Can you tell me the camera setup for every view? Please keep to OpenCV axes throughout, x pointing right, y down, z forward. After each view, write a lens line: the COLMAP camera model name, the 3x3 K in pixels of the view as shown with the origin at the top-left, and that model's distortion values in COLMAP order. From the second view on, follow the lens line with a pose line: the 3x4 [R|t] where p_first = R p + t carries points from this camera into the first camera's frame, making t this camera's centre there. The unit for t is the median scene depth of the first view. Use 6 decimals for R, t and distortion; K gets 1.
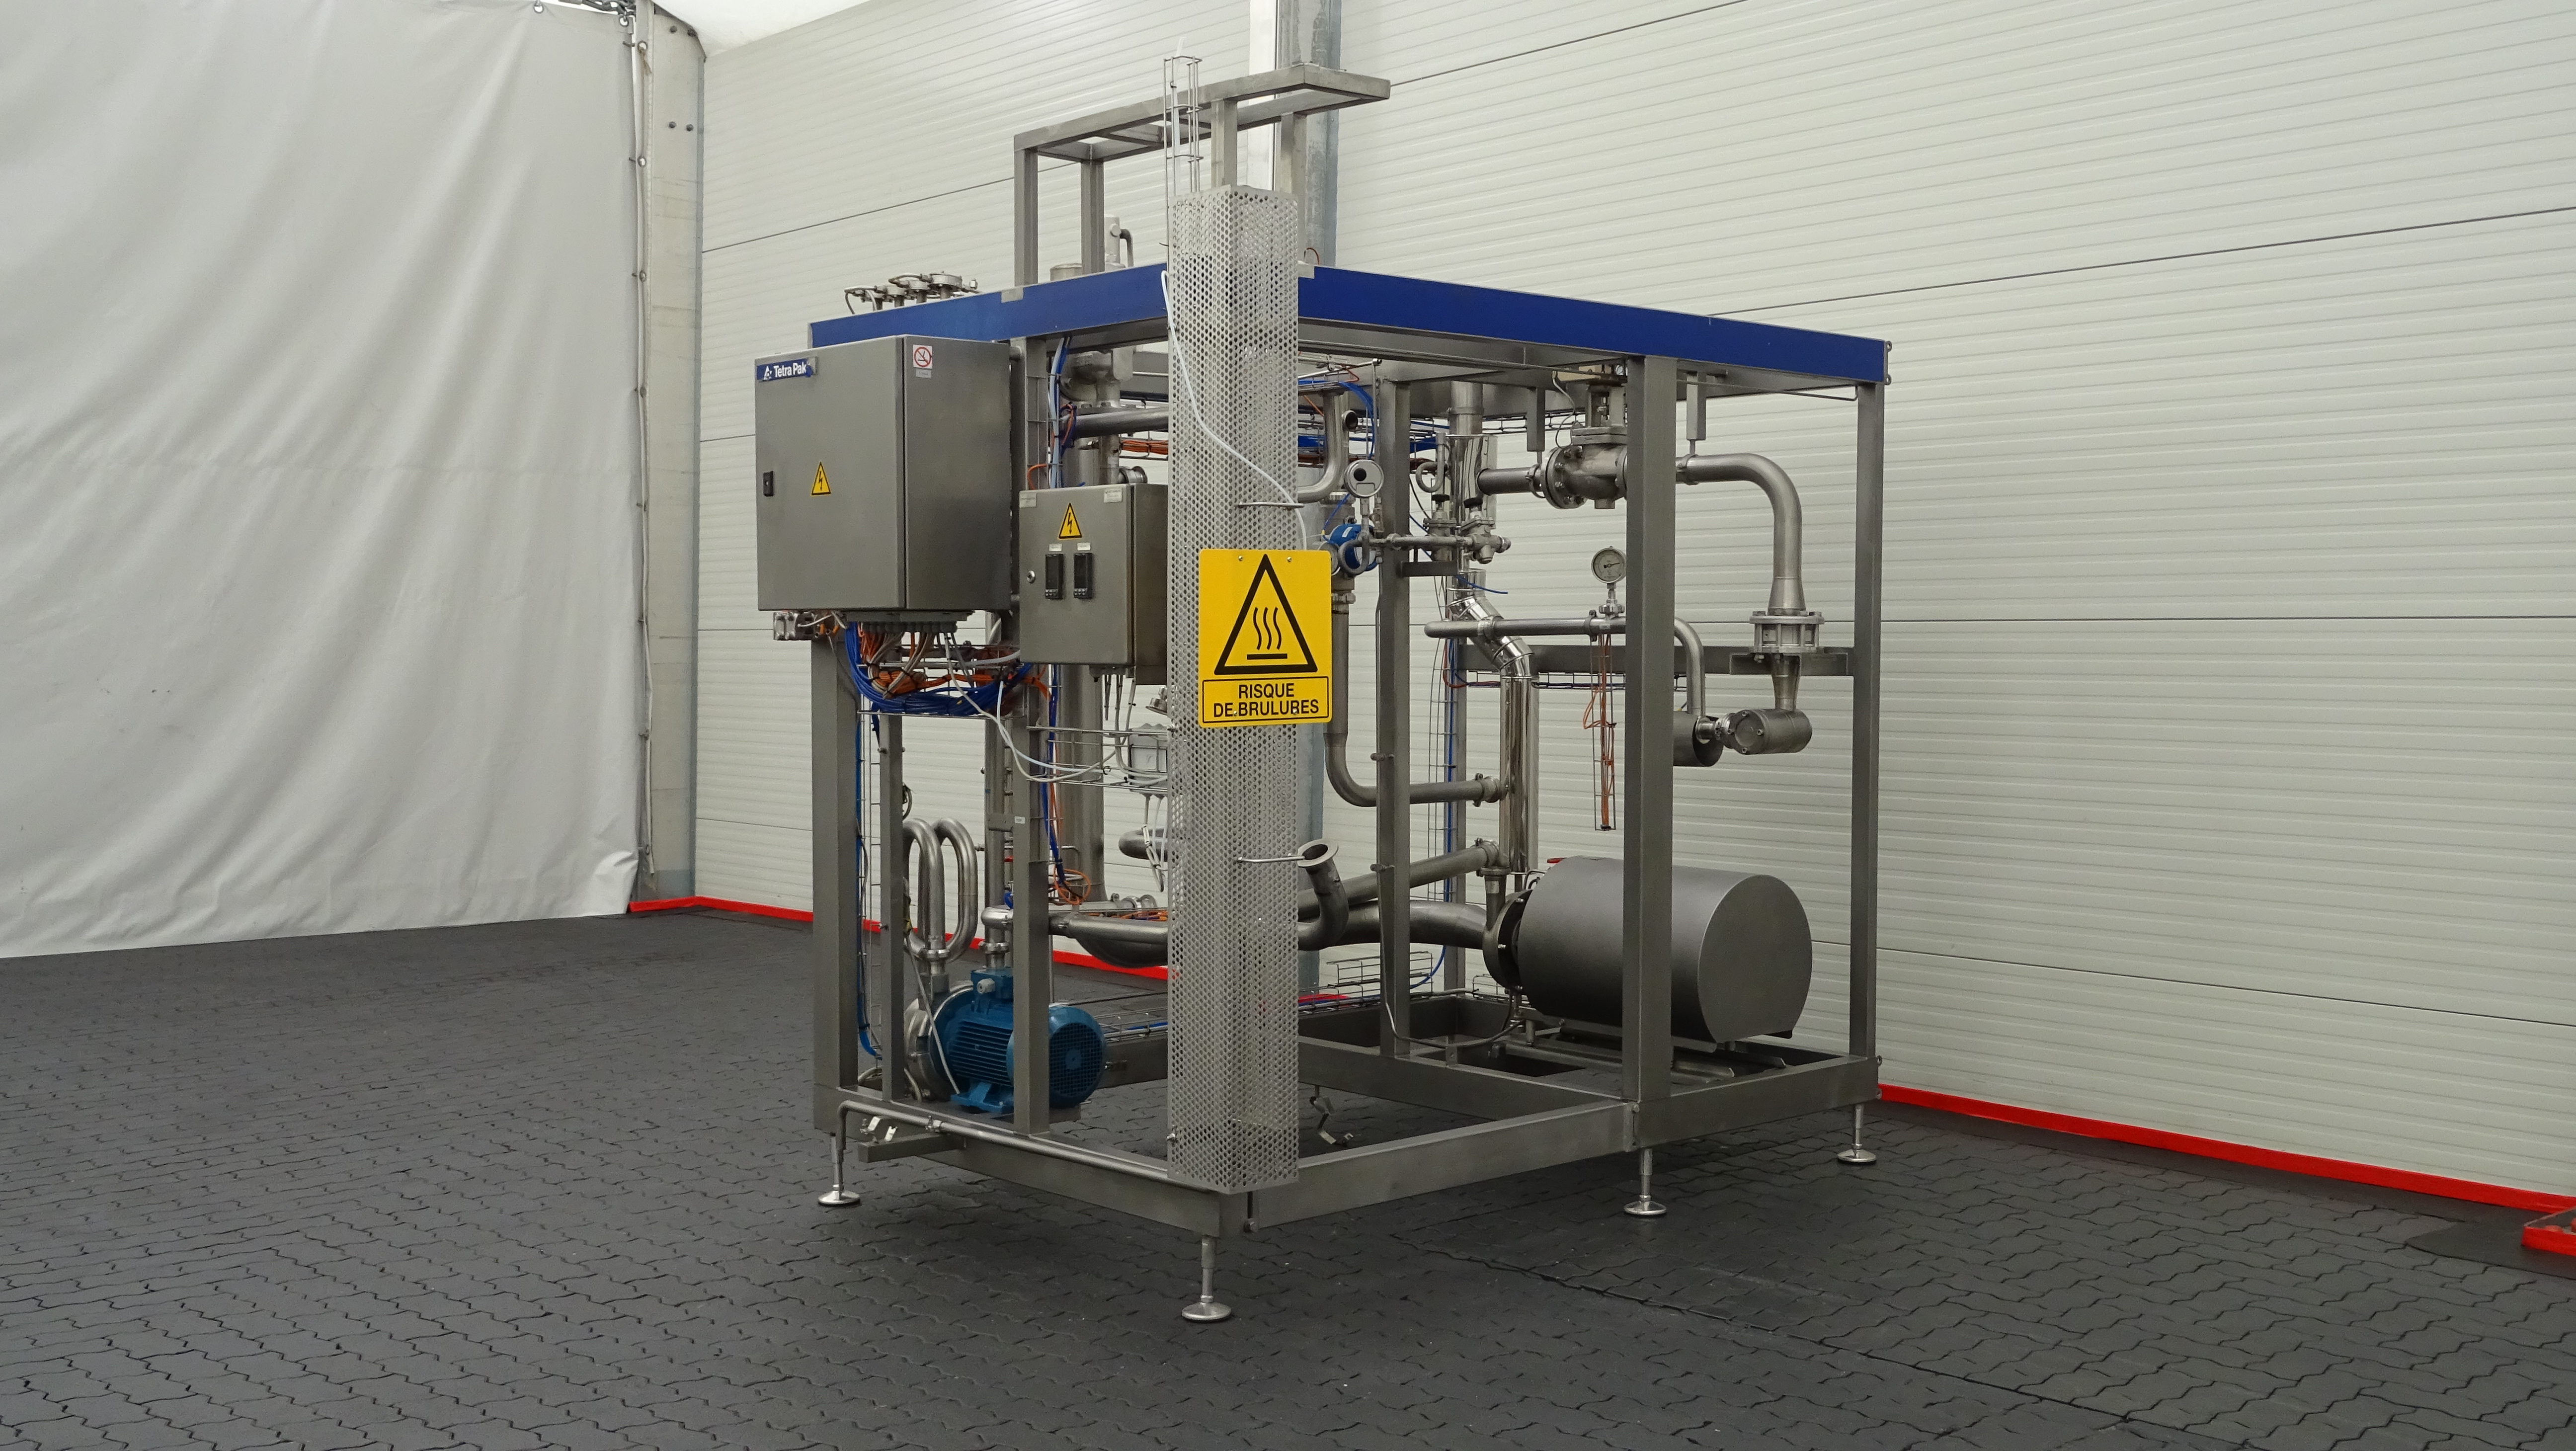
lens RADIAL K [[2495.7, 0, 1288.0], [0, 2495.7, 725.5], [0, 0, 1]] dist [0.084386, 0.000991]
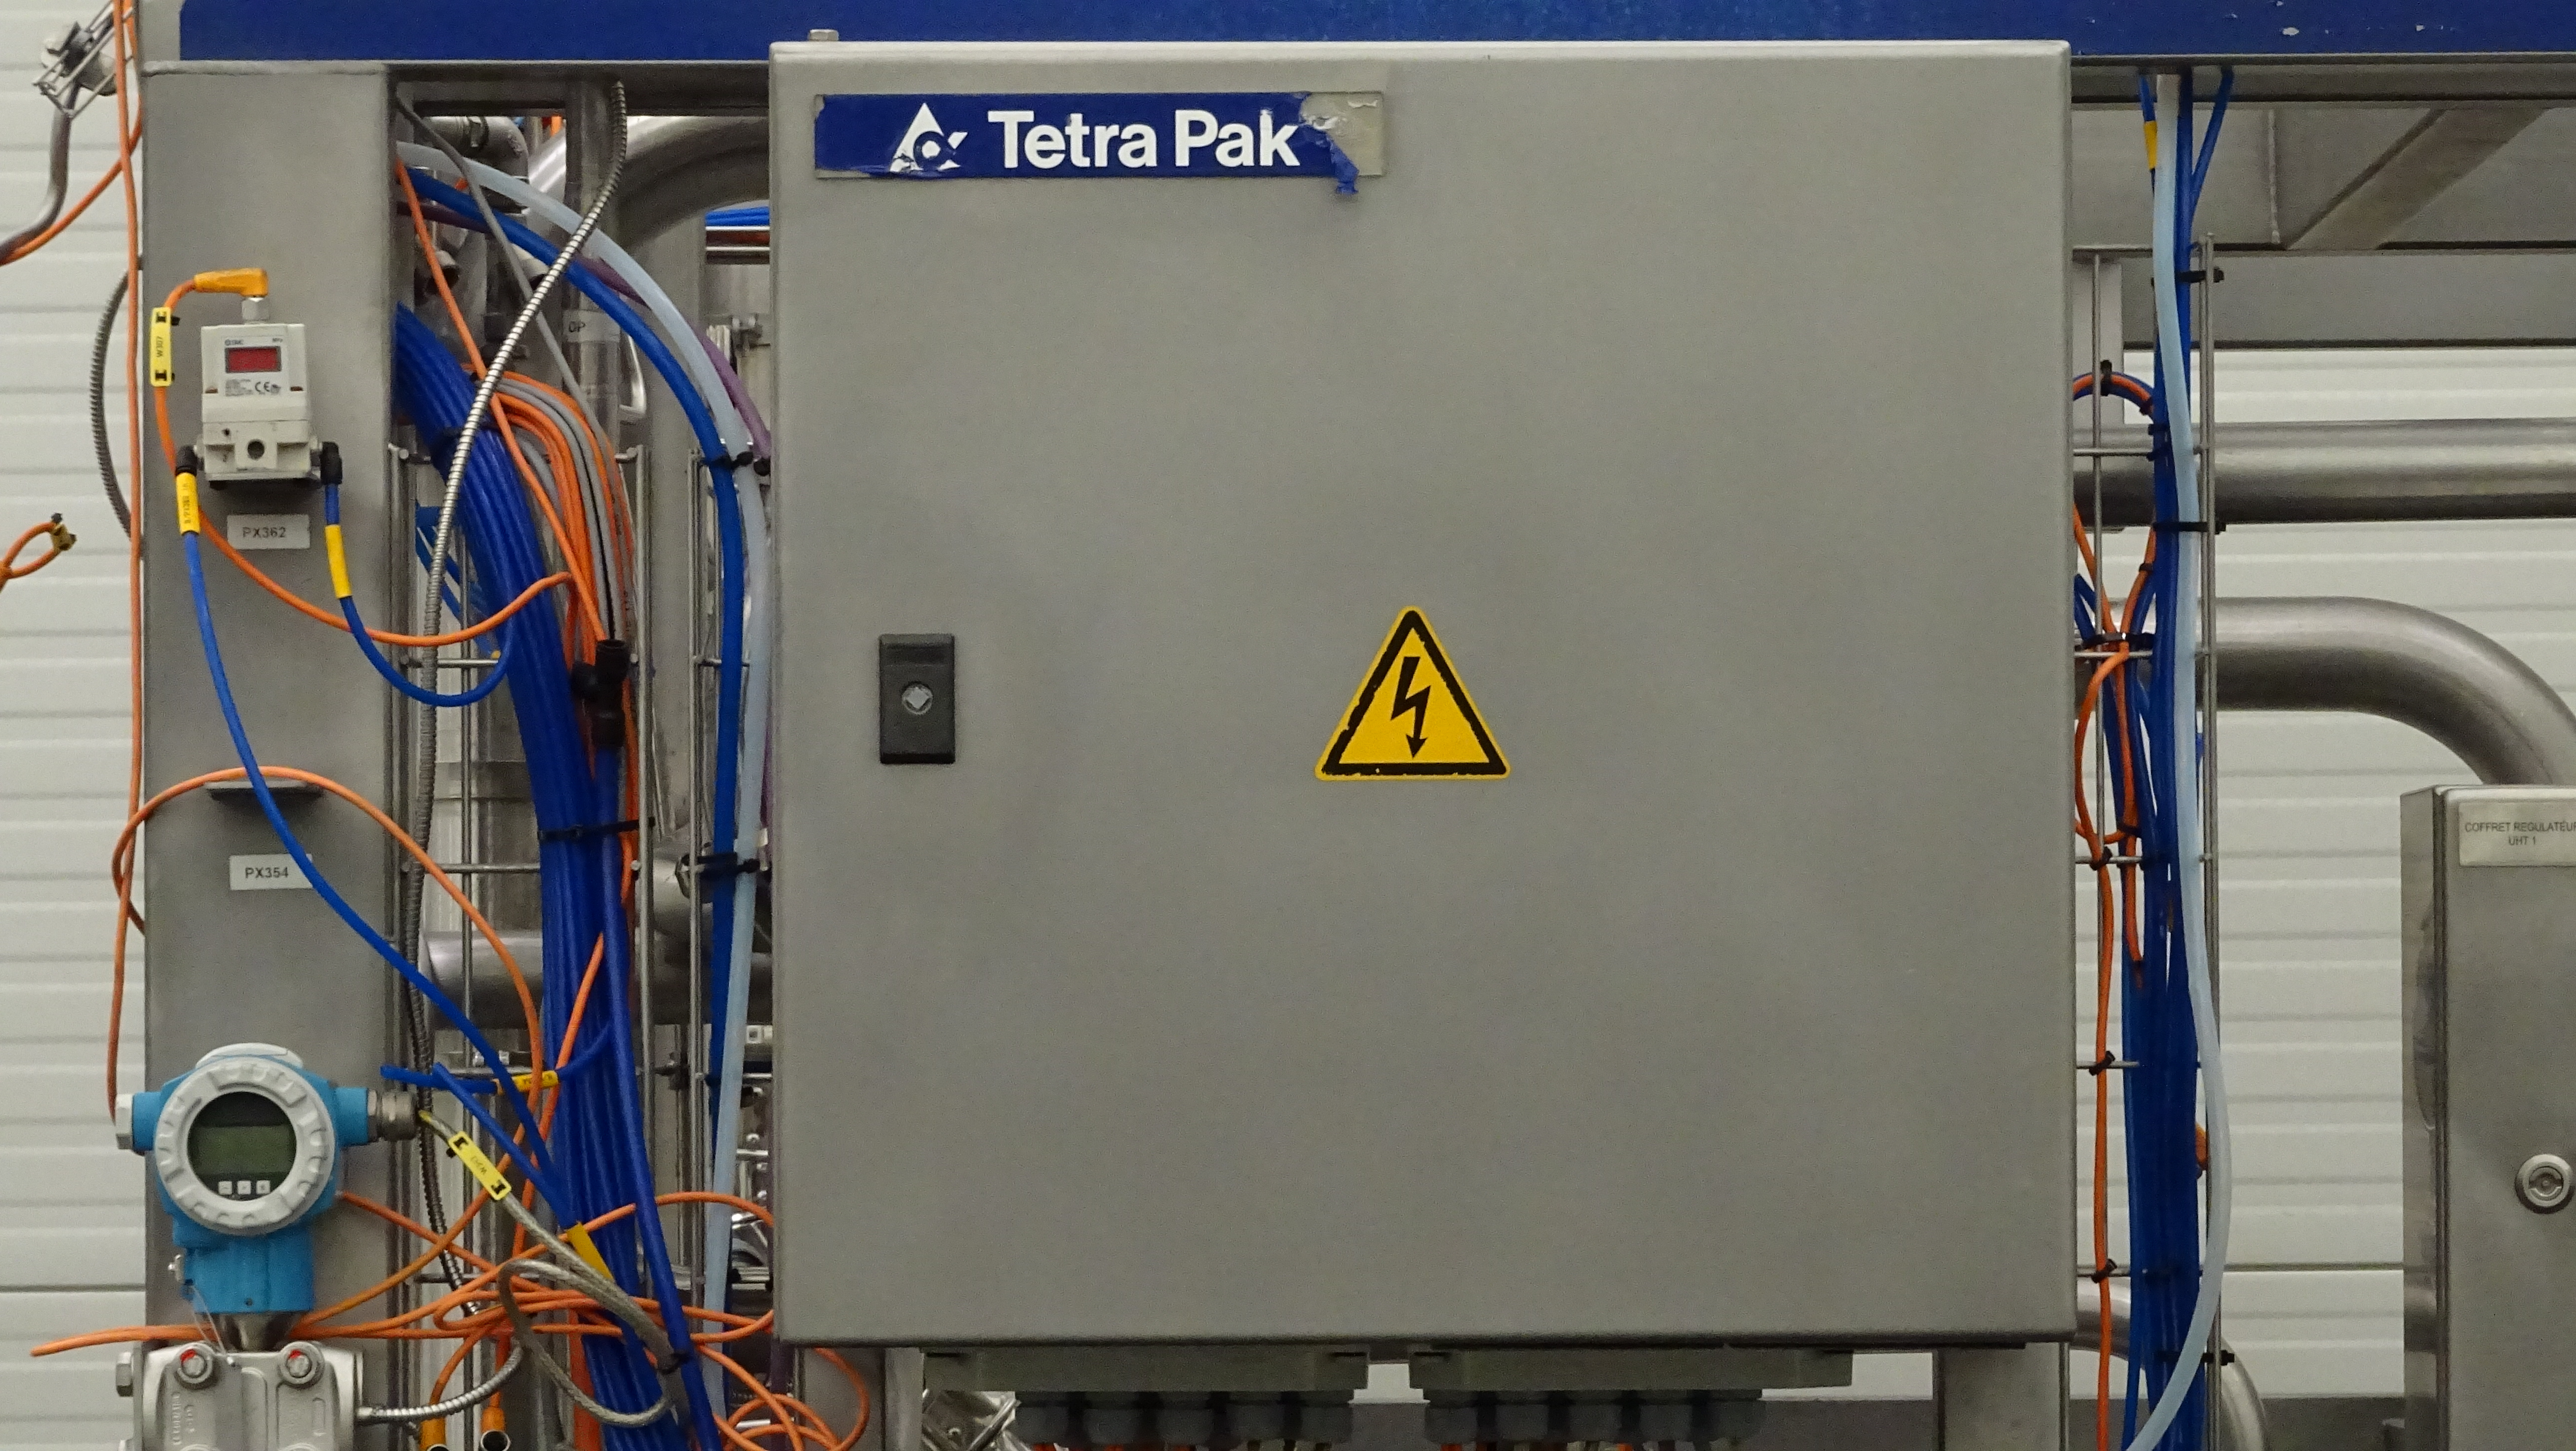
lens RADIAL K [[13567.8, 0, 1288.0], [0, 13567.8, 725.5], [0, 0, 1]] dist [-0.023349, 5.467702]
pose [[0.676117, 0.018949, 0.736551, -0.991998], [0.027858, 0.998297, -0.051255, -0.039574], [-0.736268, 0.055173, 0.674437, 0.265452]]
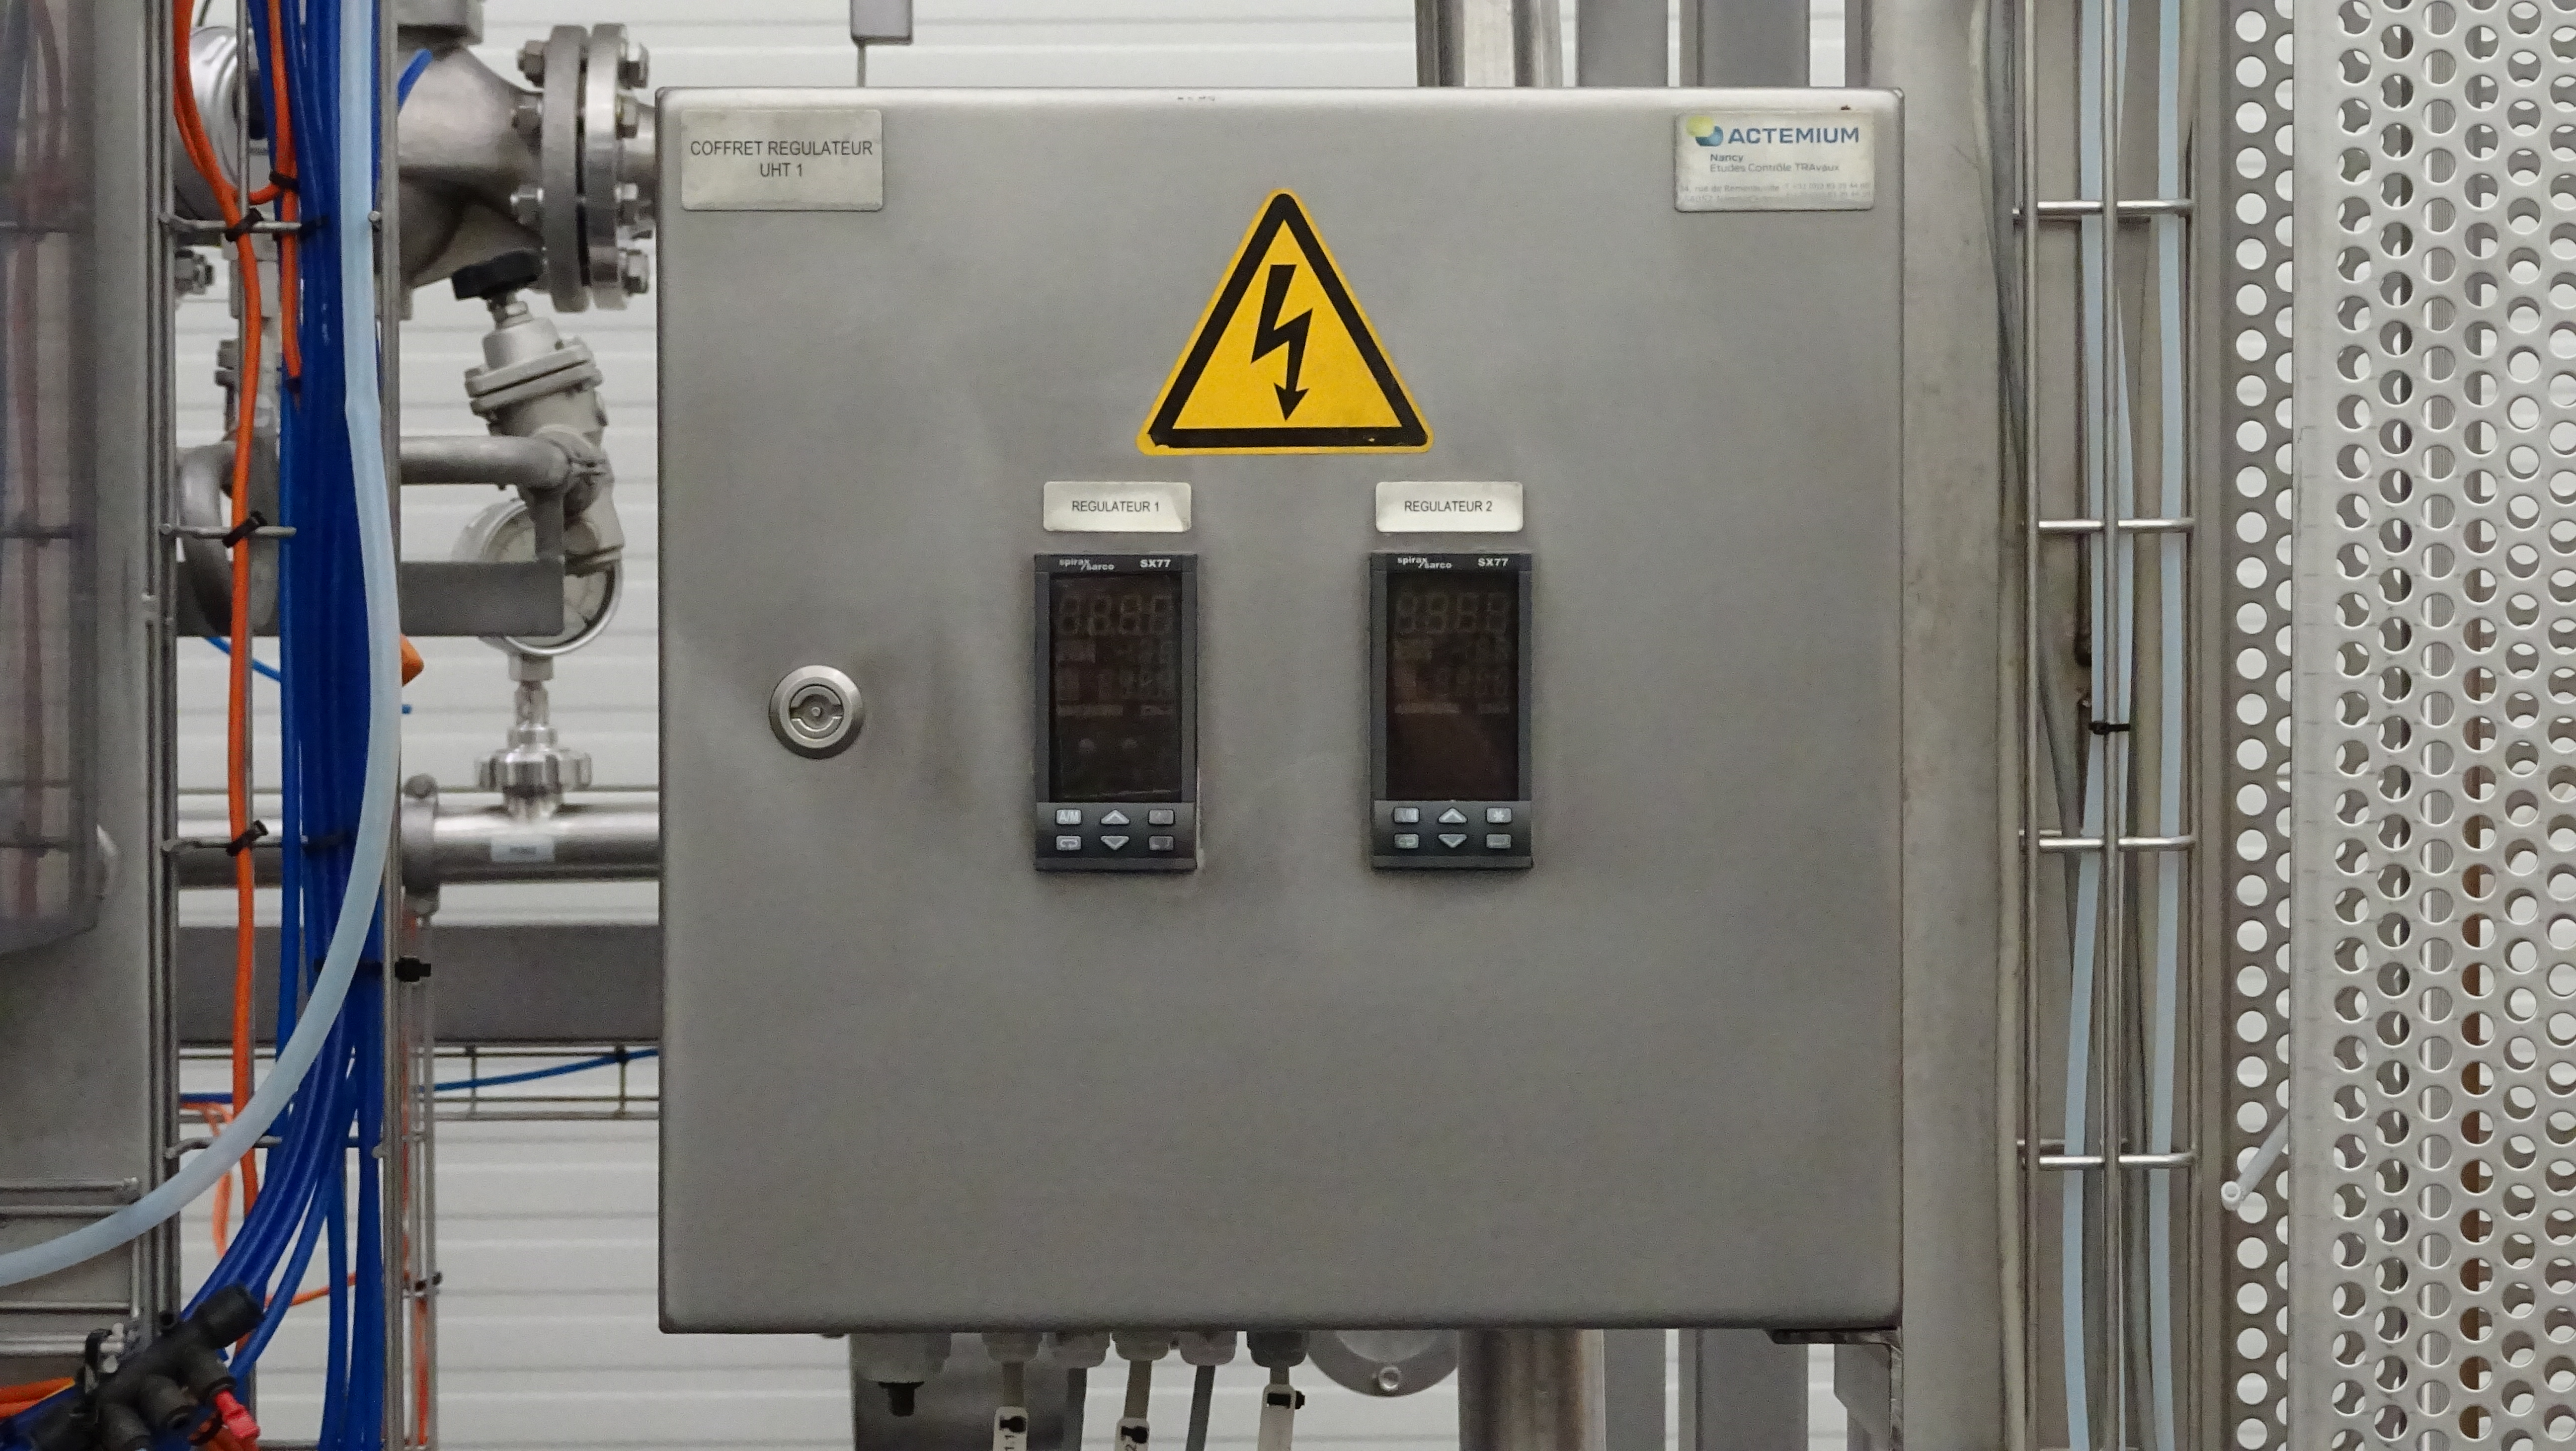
lens RADIAL K [[6620.2, 0, 1288.0], [0, 6620.2, 725.5], [0, 0, 1]] dist [-0.056116, -0.335530]
pose [[0.663801, -0.009354, 0.747851, -0.340524], [0.026458, 0.999590, -0.010982, -0.050966], [-0.747441, 0.027076, 0.663776, 0.696558]]
